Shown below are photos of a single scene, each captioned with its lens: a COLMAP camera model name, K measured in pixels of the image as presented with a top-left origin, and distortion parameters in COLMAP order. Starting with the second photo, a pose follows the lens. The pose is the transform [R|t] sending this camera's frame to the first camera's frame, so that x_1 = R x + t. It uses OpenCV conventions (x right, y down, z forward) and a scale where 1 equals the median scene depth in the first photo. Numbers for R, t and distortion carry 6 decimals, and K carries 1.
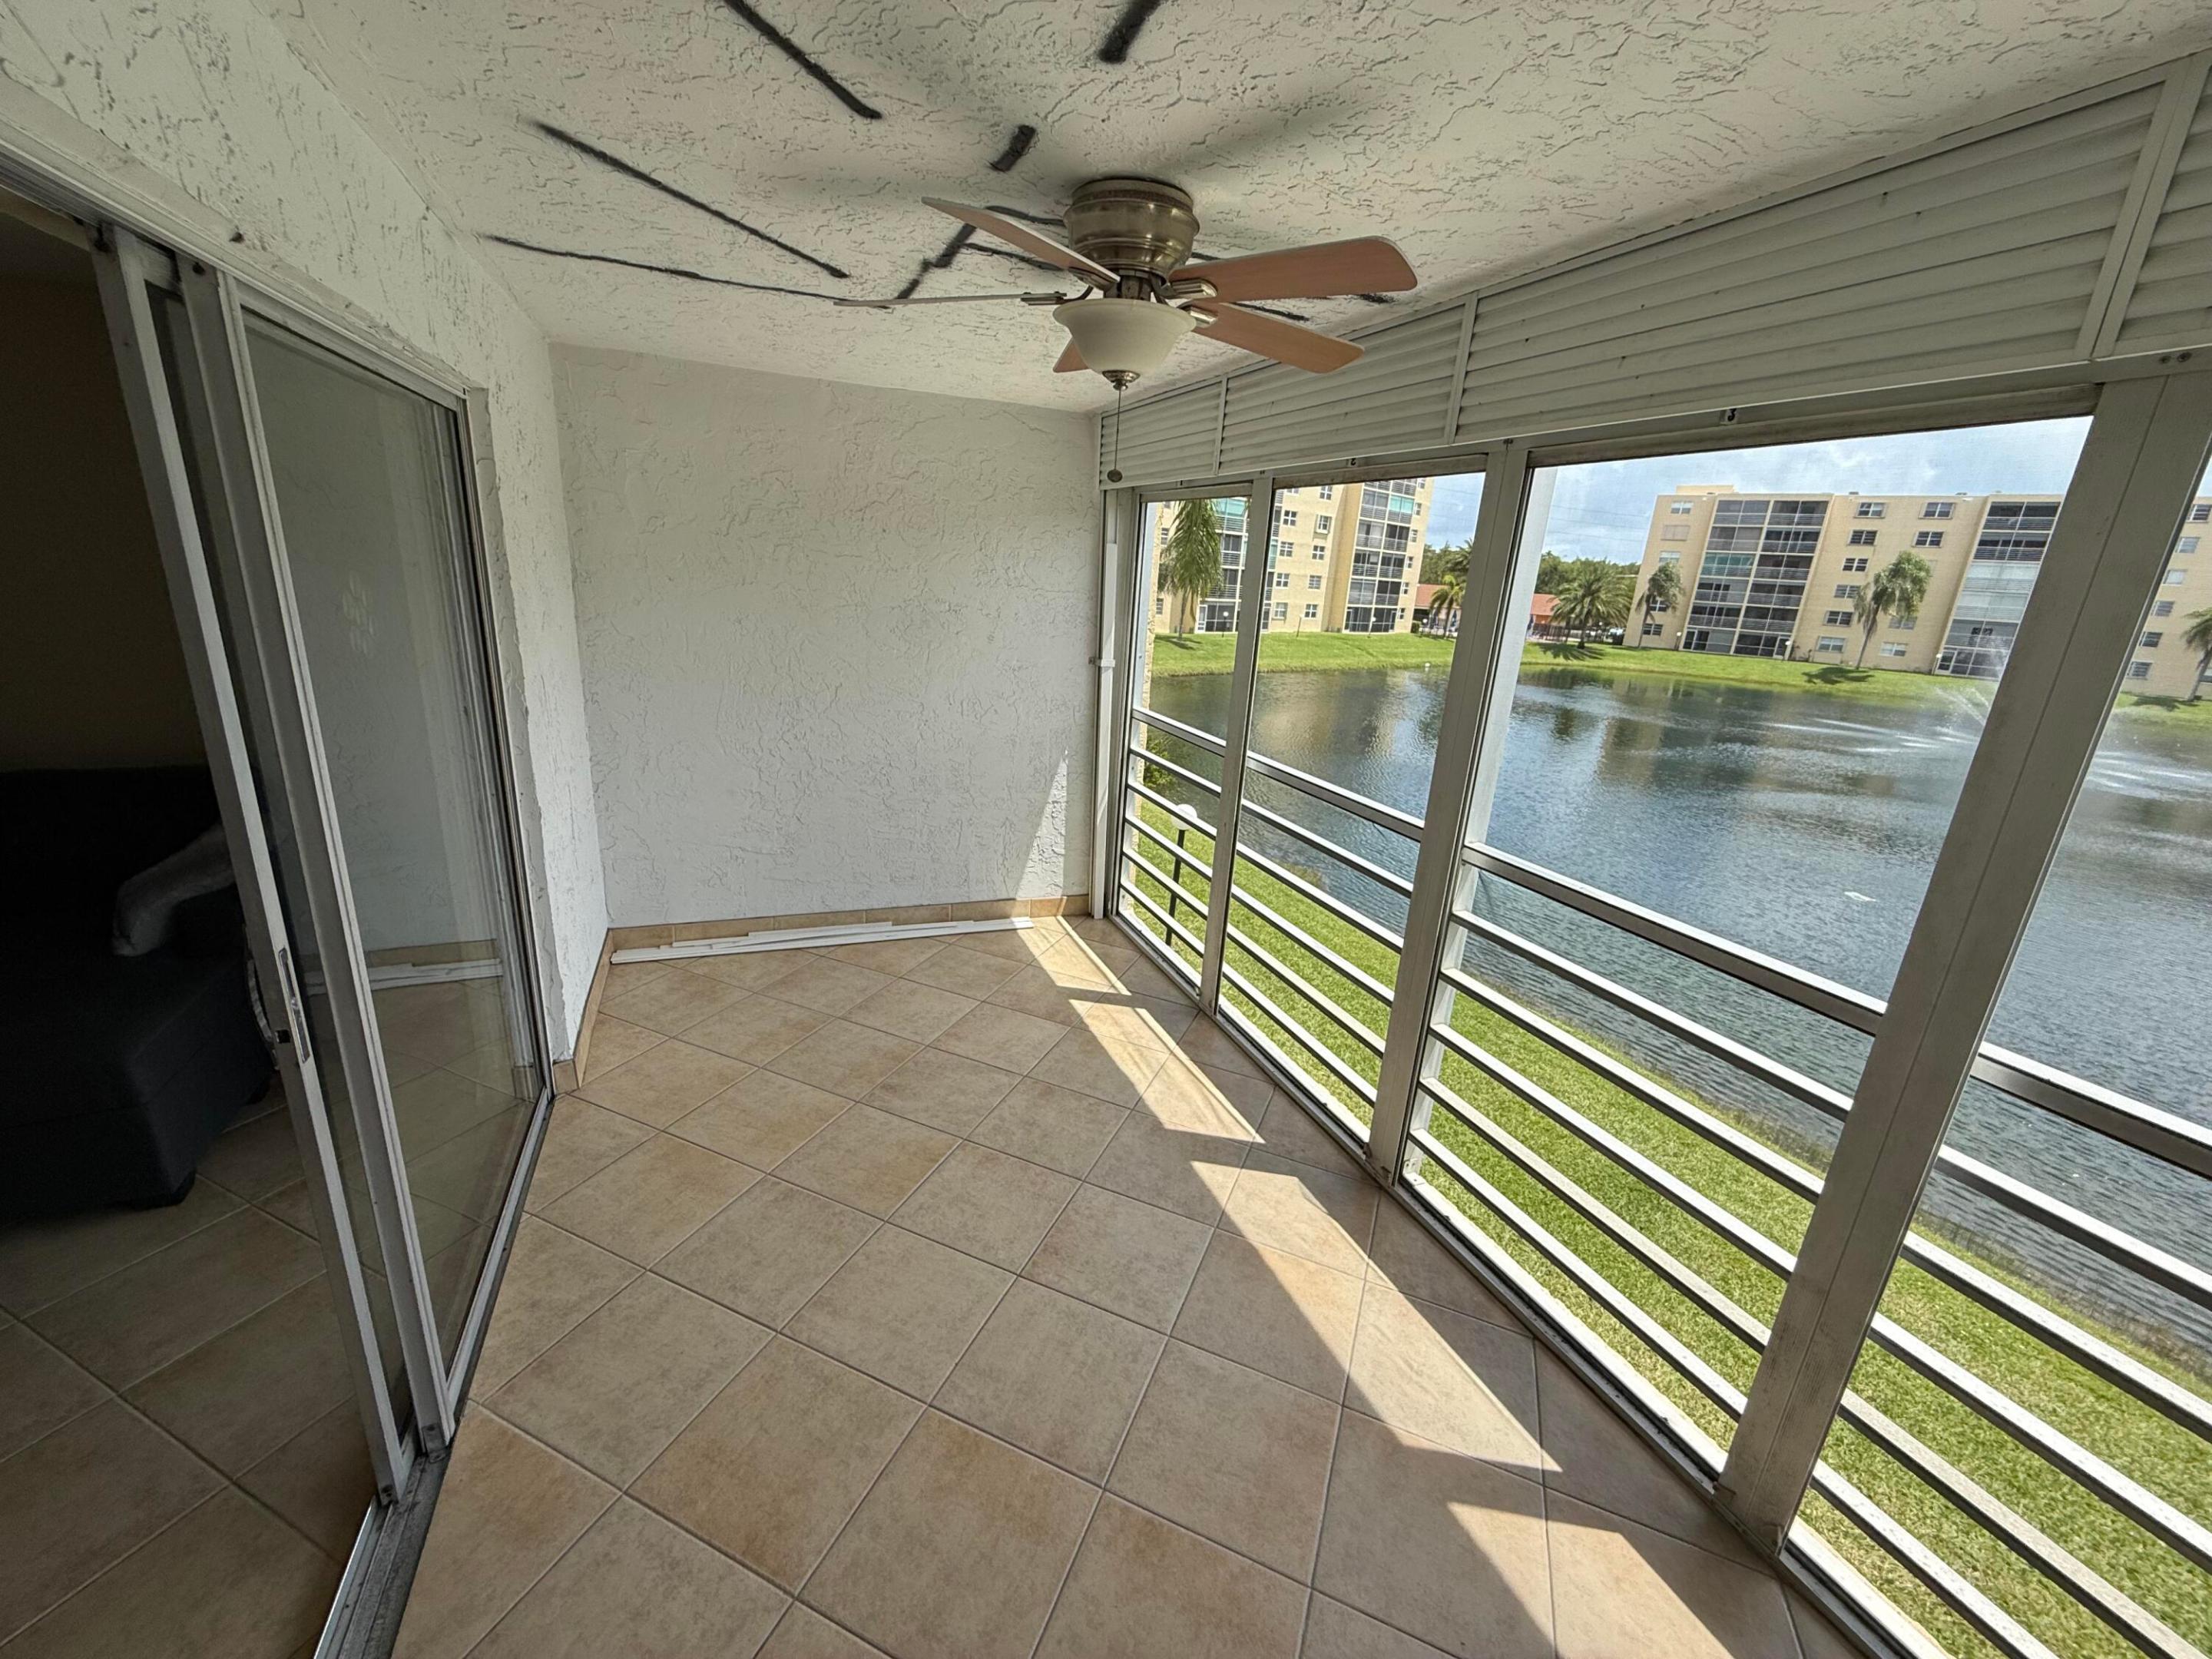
lens RADIAL K [[881.9, 0, 1098.3], [0, 881.9, 828.9], [0, 0, 1]] dist [-0.001839, 0.000312]
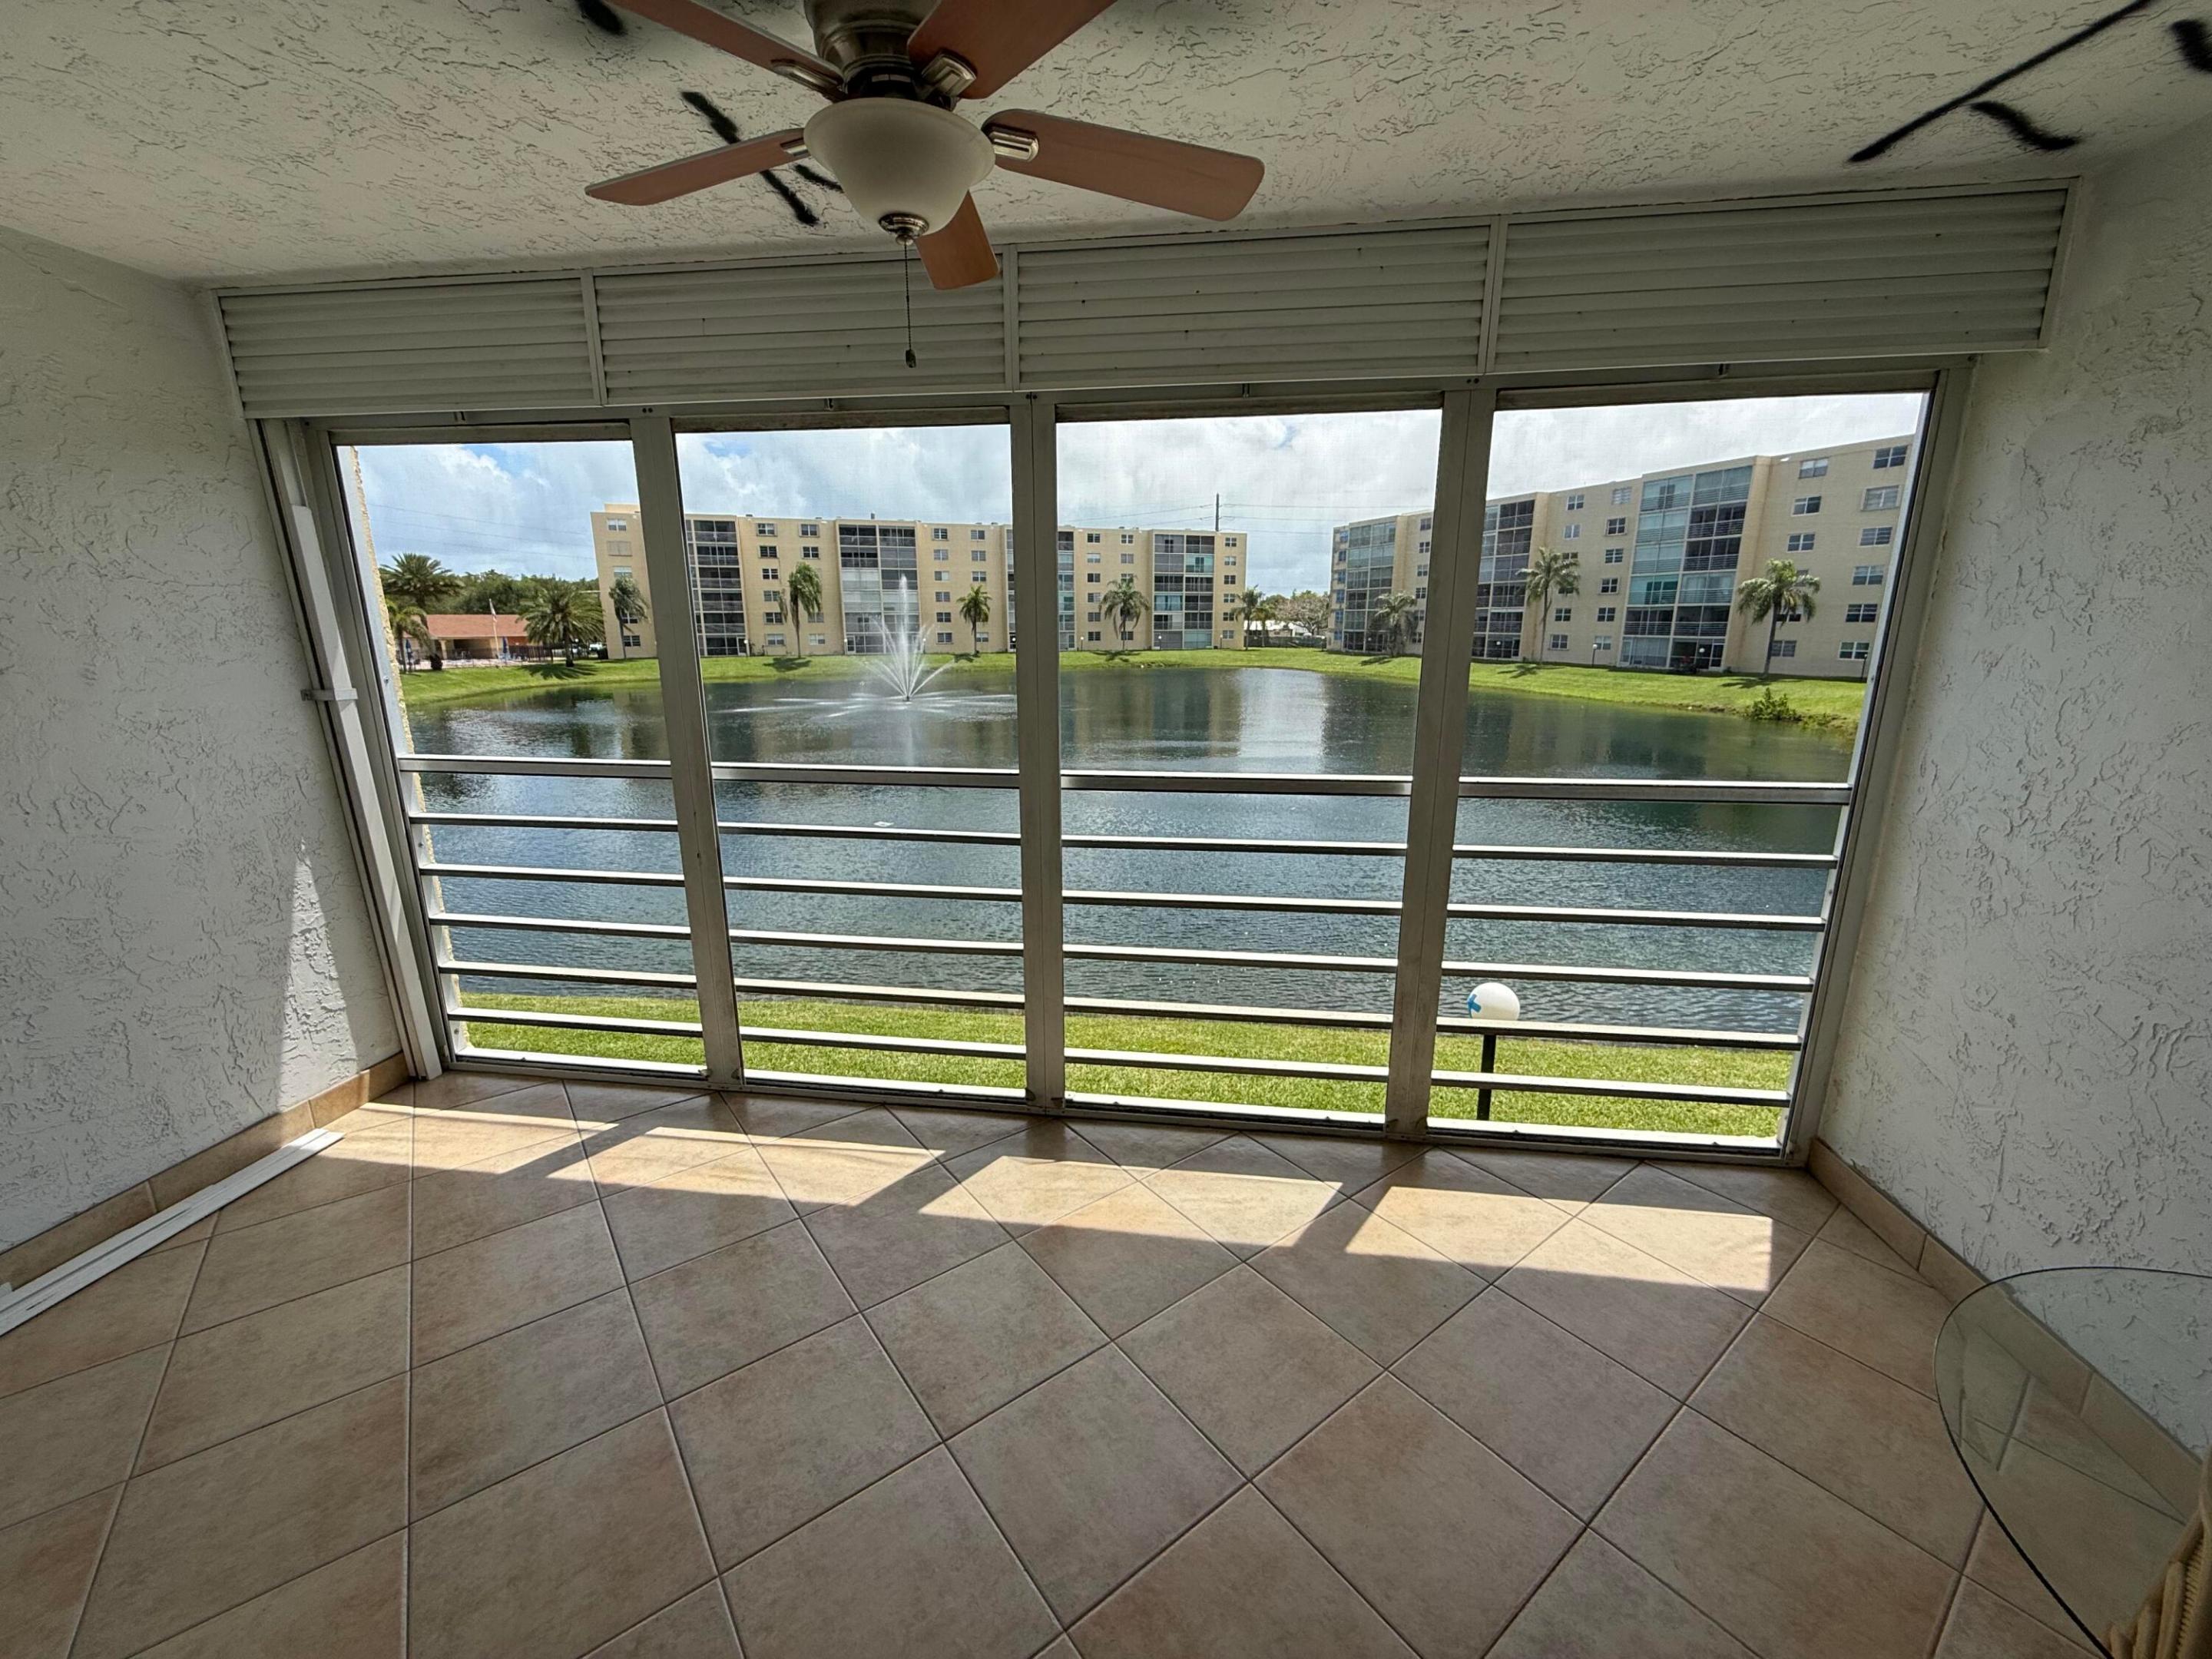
lens RADIAL K [[881.9, 0, 1098.3], [0, 881.9, 828.9], [0, 0, 1]] dist [-0.001839, 0.000312]
pose [[0.497685, -0.264512, 0.826040, -0.267813], [0.280118, 0.950348, 0.135548, -0.027620], [-0.820880, 0.163929, 0.547069, 0.210954]]
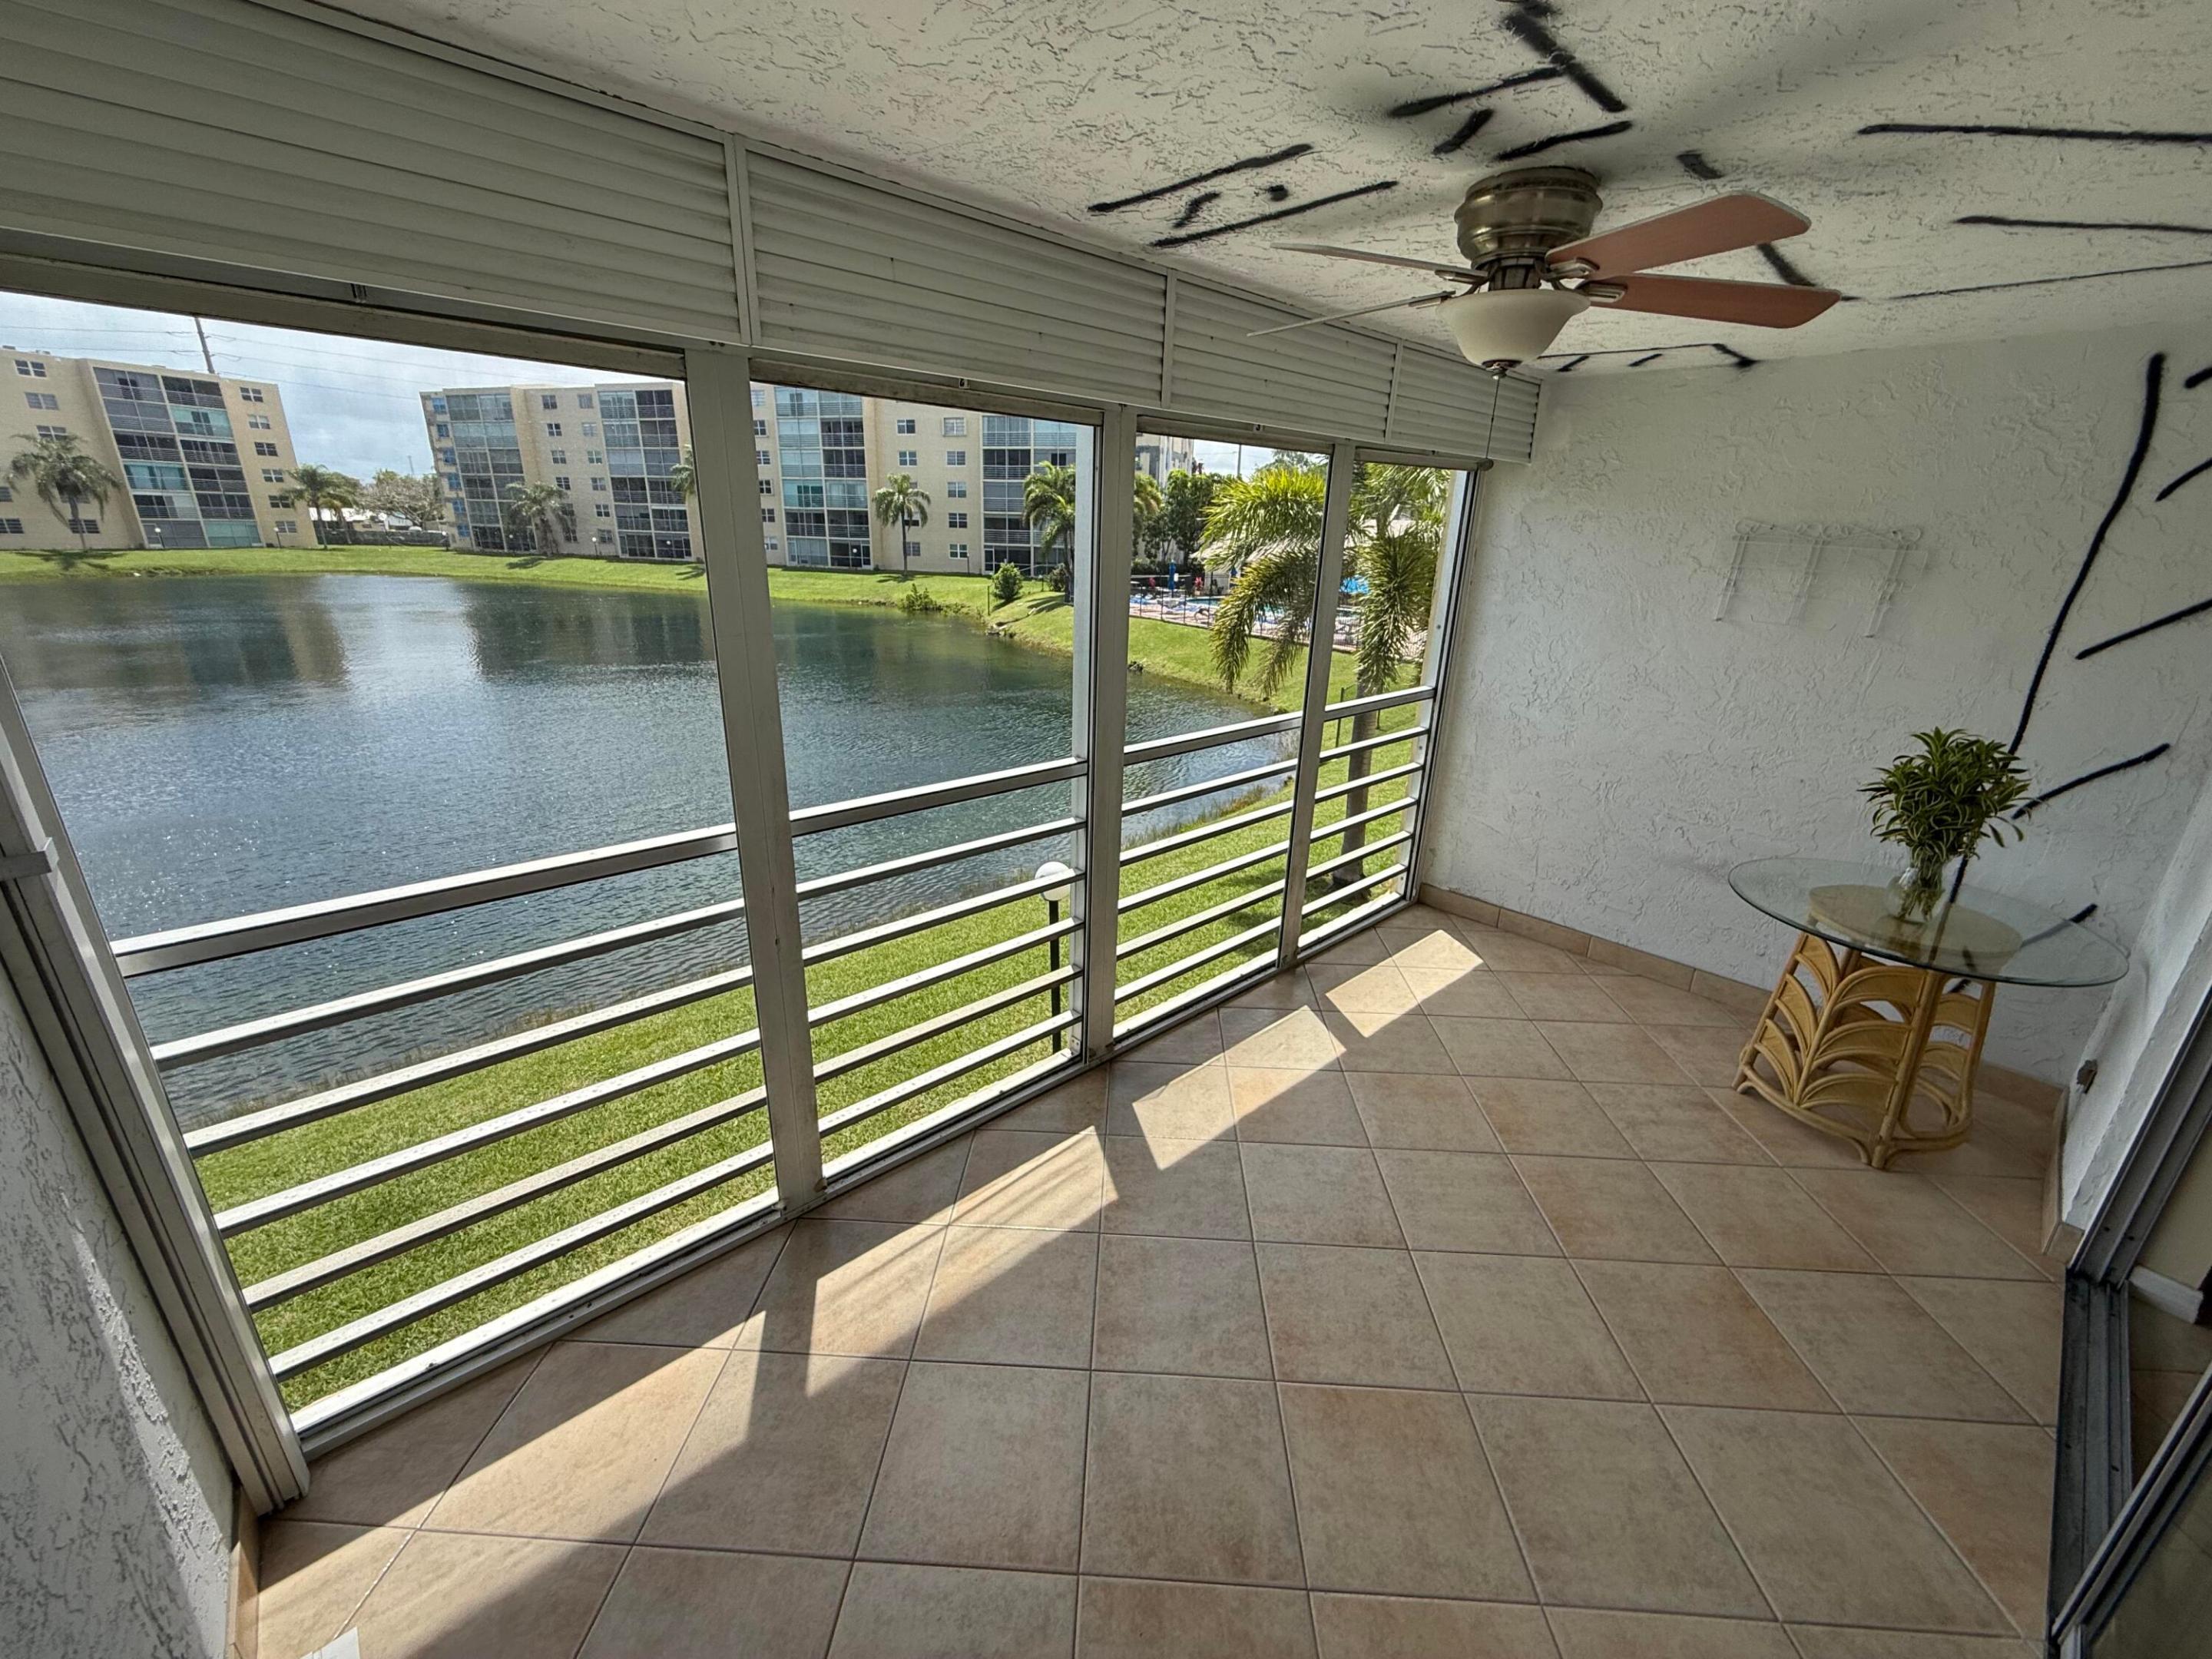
lens RADIAL K [[880.6, 0, 1103.4], [0, 880.6, 828.9], [0, 0, 1]] dist [-0.000706, 0.000015]
pose [[-0.346864, -0.374750, 0.859795, -0.353579], [0.219919, 0.858656, 0.462974, -0.249744], [-0.911768, 0.349675, -0.215422, 0.727999]]
